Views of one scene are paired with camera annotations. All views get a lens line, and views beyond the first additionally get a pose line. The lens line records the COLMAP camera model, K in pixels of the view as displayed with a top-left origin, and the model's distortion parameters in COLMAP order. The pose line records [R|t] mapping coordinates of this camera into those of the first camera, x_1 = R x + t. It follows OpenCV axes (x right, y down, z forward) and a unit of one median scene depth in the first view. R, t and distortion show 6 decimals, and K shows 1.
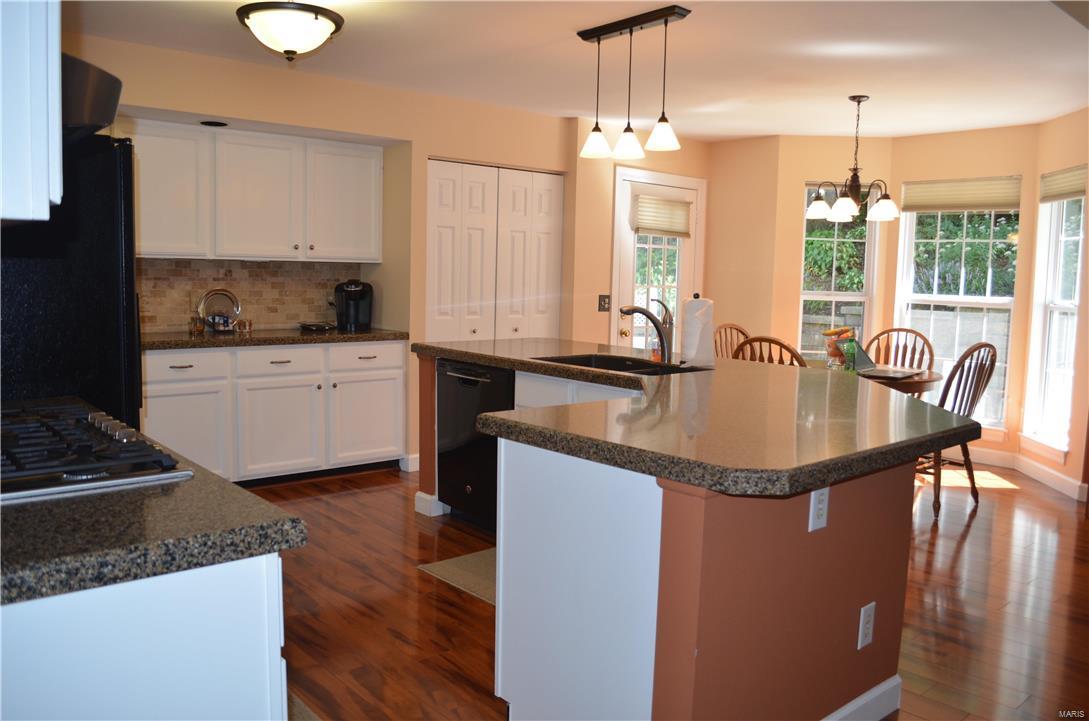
lens RADIAL K [[864.4, 0, 563.4], [0, 864.4, 362.1], [0, 0, 1]] dist [-0.074519, 0.000734]
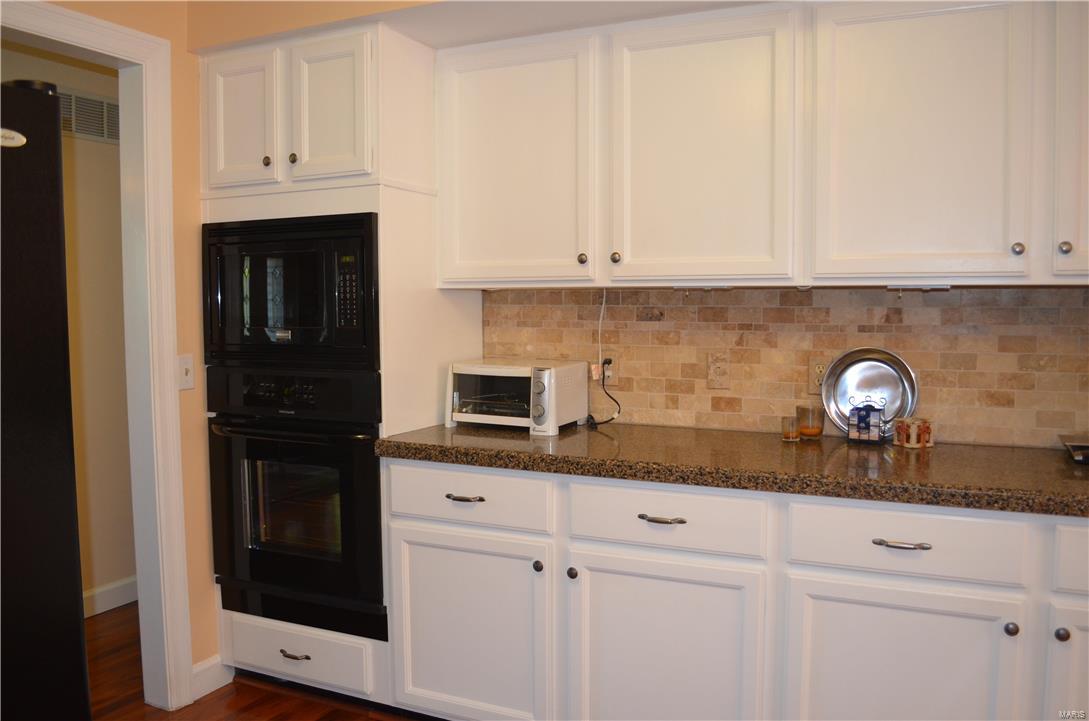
lens RADIAL K [[864.4, 0, 563.4], [0, 864.4, 362.1], [0, 0, 1]] dist [-0.074519, 0.000734]
pose [[0.394561, 0.040088, -0.917995, -0.037745], [-0.080215, 0.996737, 0.009049, -0.070786], [0.915362, 0.070066, 0.396489, 0.672780]]
